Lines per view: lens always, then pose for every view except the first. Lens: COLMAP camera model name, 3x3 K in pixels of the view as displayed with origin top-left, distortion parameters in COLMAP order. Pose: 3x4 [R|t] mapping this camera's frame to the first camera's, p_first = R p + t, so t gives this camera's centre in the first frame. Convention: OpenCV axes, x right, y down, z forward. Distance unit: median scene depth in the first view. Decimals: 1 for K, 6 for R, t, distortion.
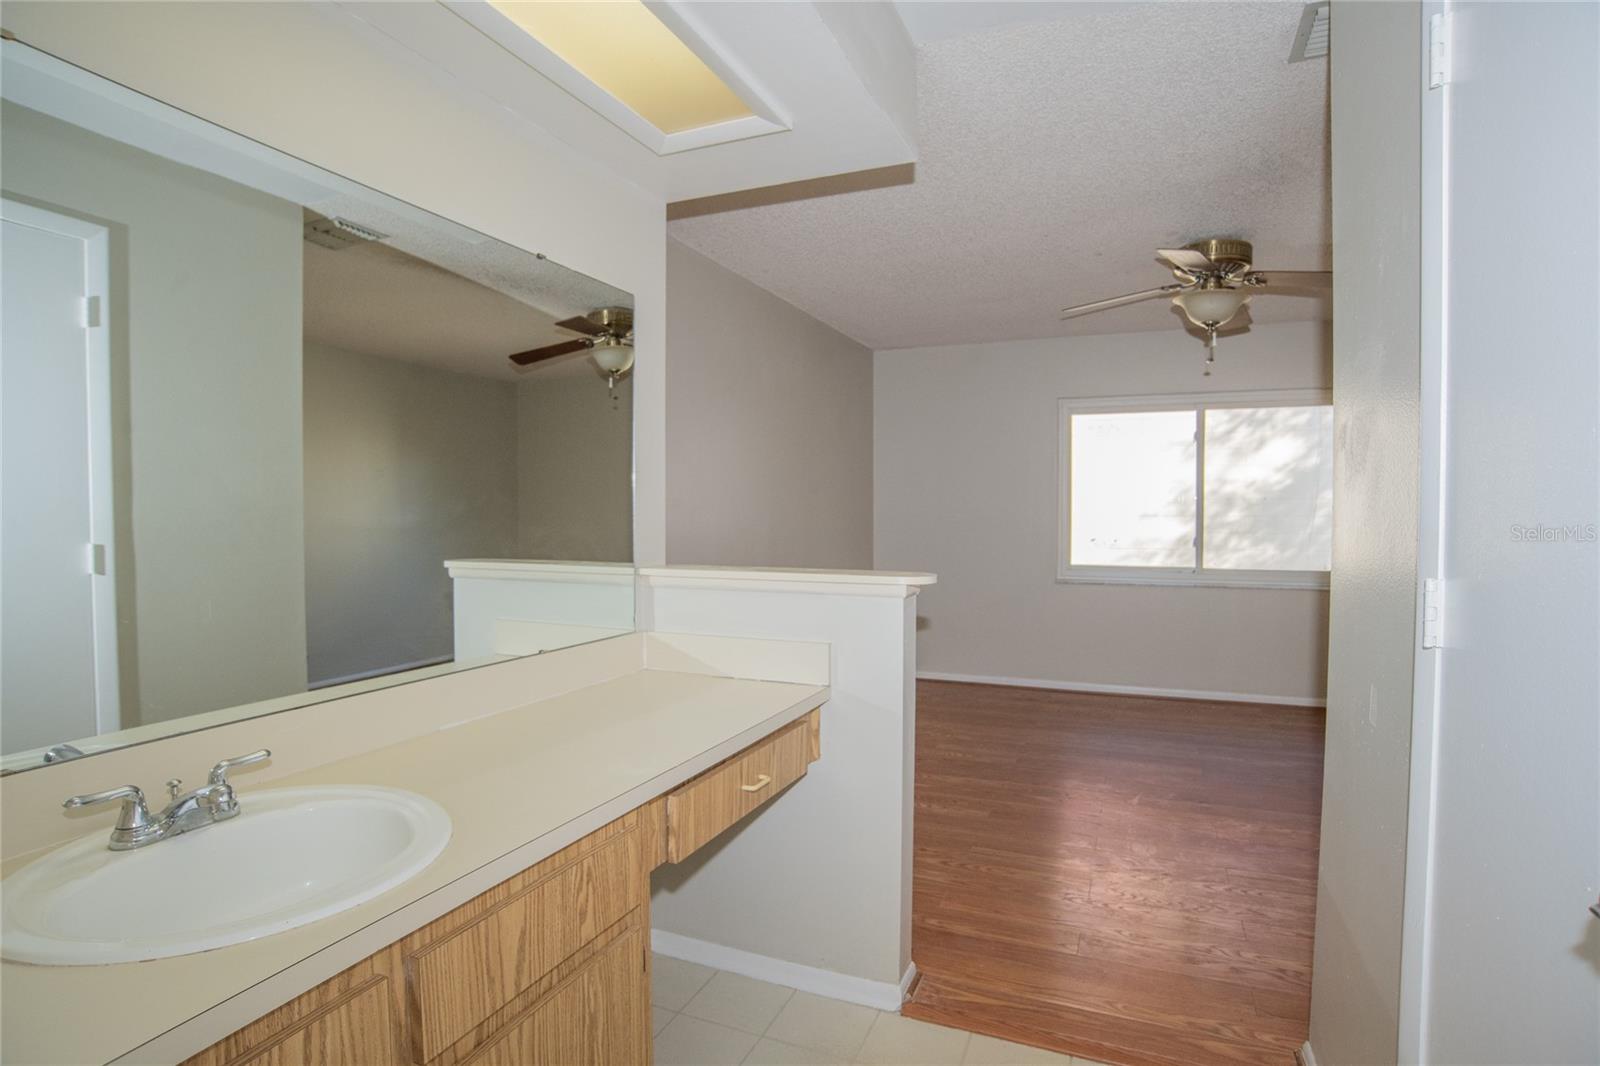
lens RADIAL K [[845.2, 0, 800.0], [0, 845.2, 533.0], [0, 0, 1]] dist [-0.056173, 0.000035]
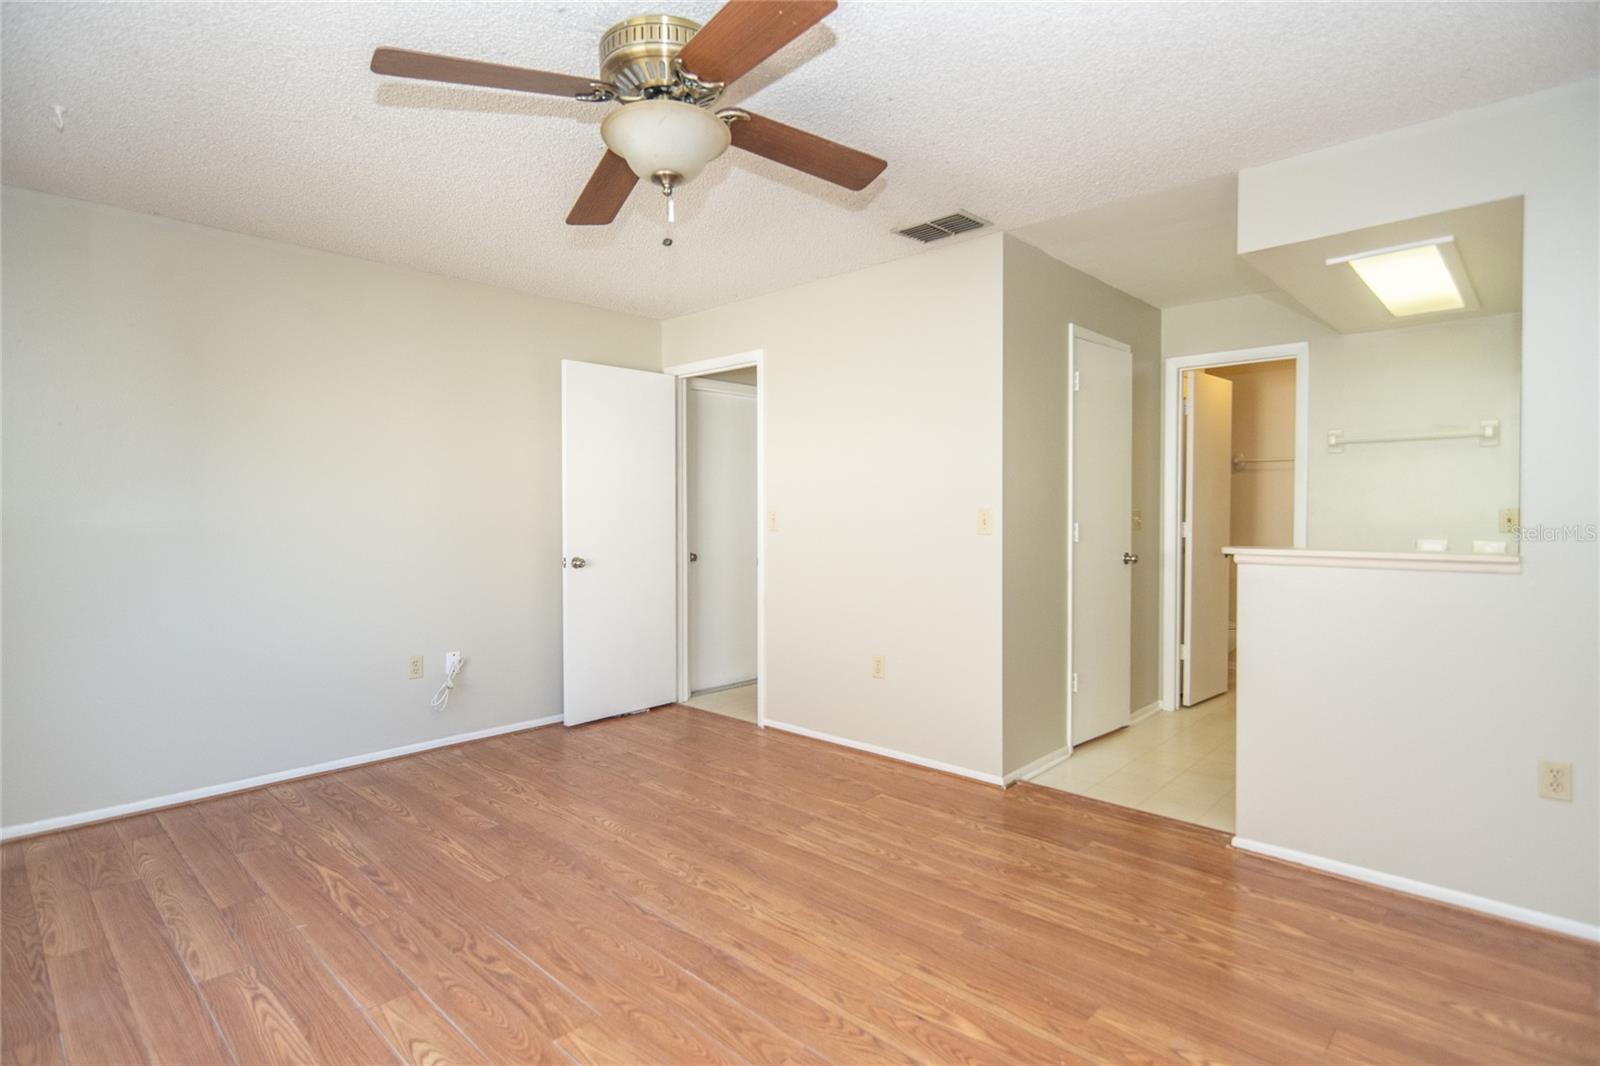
lens RADIAL K [[817.7, 0, 800.0], [0, 817.7, 533.0], [0, 0, 1]] dist [-0.058661, 0.000028]
pose [[-0.939126, -0.011145, 0.343393, 0.203127], [0.008655, 0.998389, 0.056073, -0.025784], [-0.343465, 0.055632, -0.937516, 1.371565]]
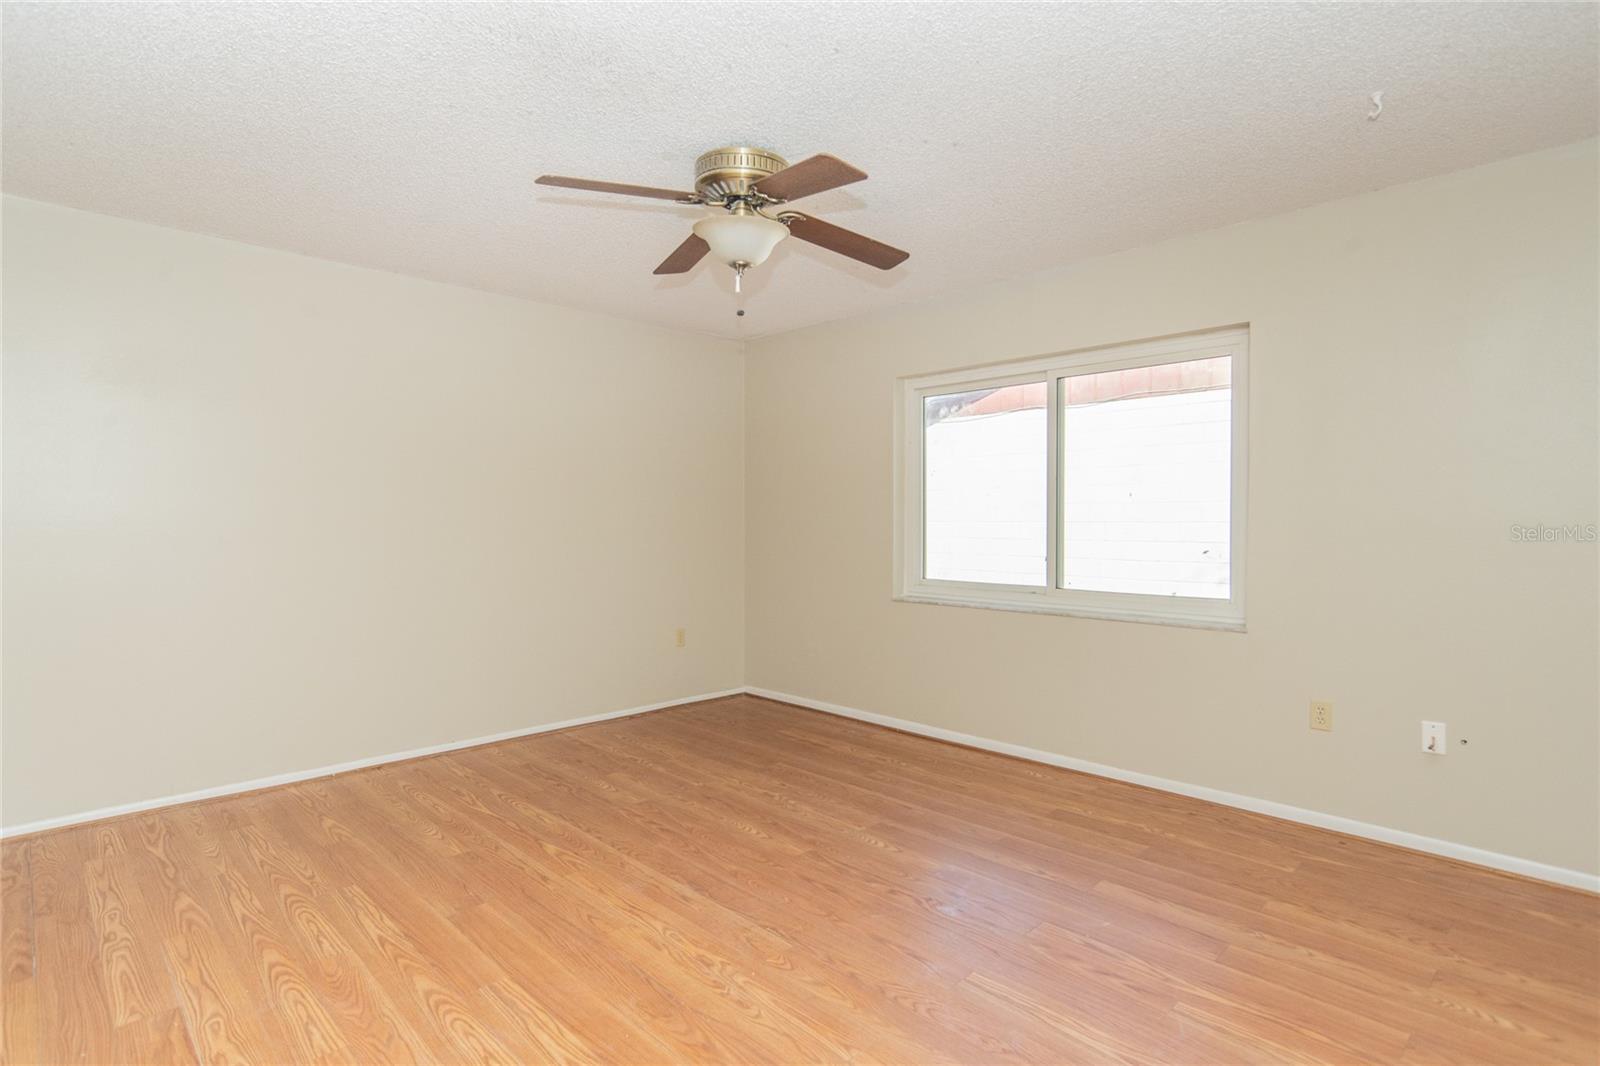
lens RADIAL K [[817.7, 0, 800.0], [0, 817.7, 533.0], [0, 0, 1]] dist [-0.058661, 0.000028]
pose [[0.925449, 0.010085, -0.378738, 0.757043], [-0.015877, 0.999800, -0.012174, 0.006103], [0.378540, 0.017279, 0.925424, 0.312529]]
